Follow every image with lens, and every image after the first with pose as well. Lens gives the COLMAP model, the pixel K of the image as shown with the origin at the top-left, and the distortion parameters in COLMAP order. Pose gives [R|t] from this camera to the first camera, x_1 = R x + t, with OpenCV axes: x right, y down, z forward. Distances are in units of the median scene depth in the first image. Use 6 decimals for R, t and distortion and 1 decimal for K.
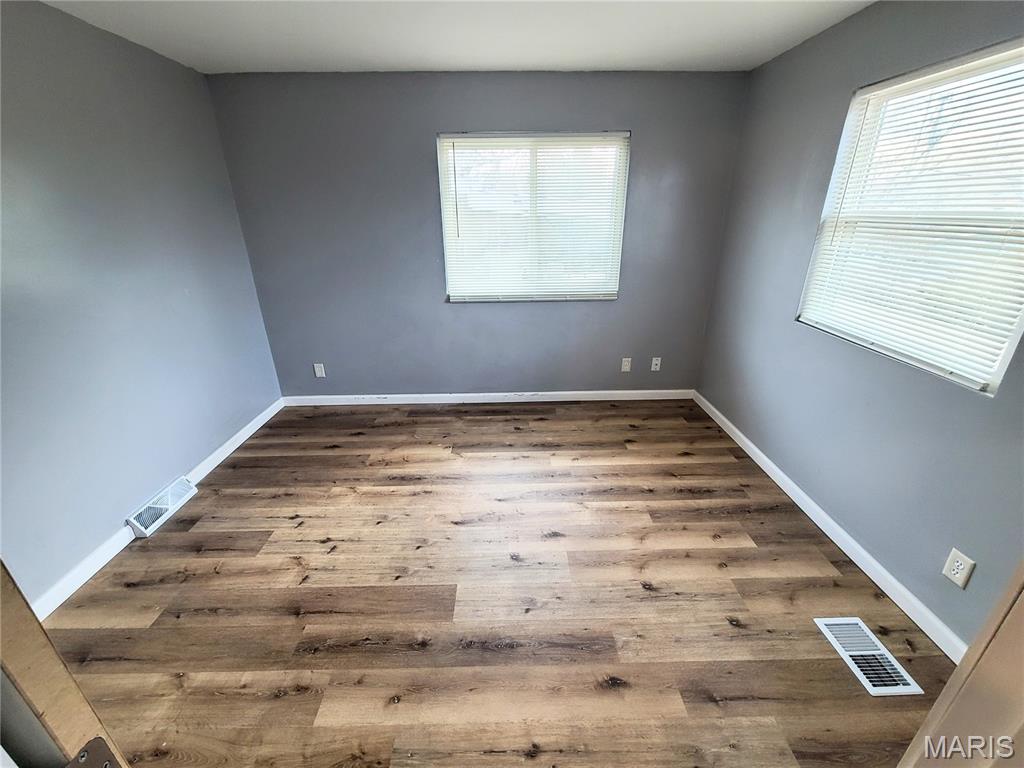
lens RADIAL K [[419.2, 0, 512.9], [0, 419.2, 384.7], [0, 0, 1]] dist [-0.004233, -0.000145]
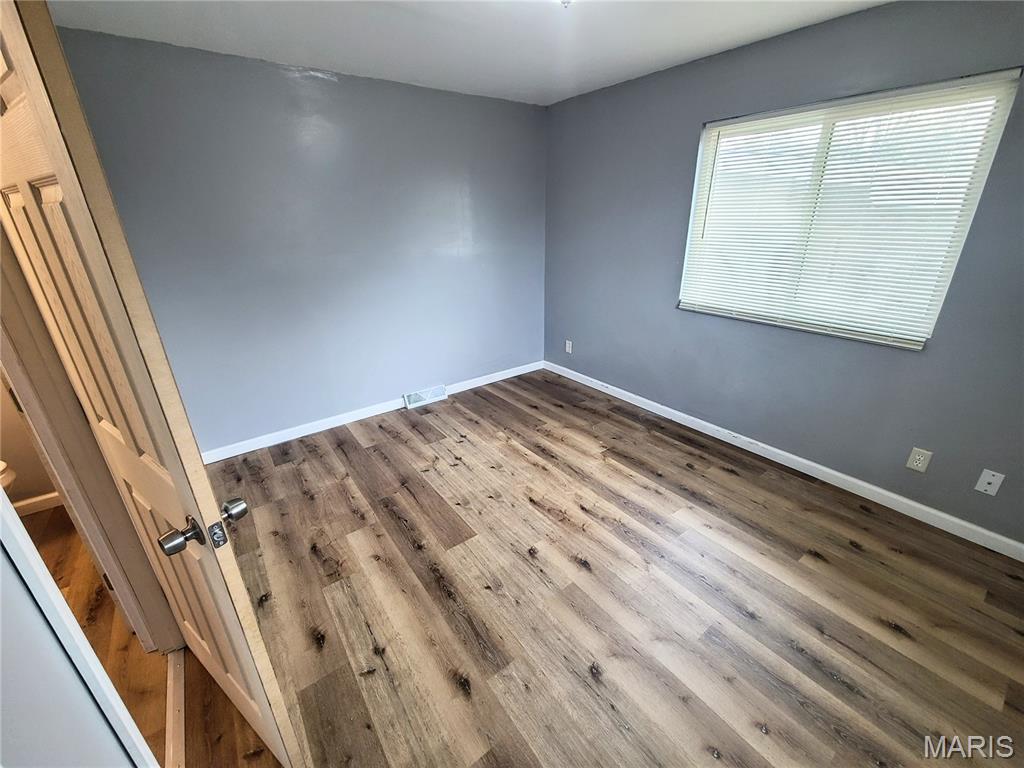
lens RADIAL K [[419.2, 0, 507.5], [0, 419.2, 384.6], [0, 0, 1]] dist [-0.004233, -0.000145]
pose [[0.573227, 0.308397, -0.759145, 0.524887], [-0.303385, 0.940506, 0.152989, -0.090576], [0.761162, 0.142616, 0.632687, 0.215501]]
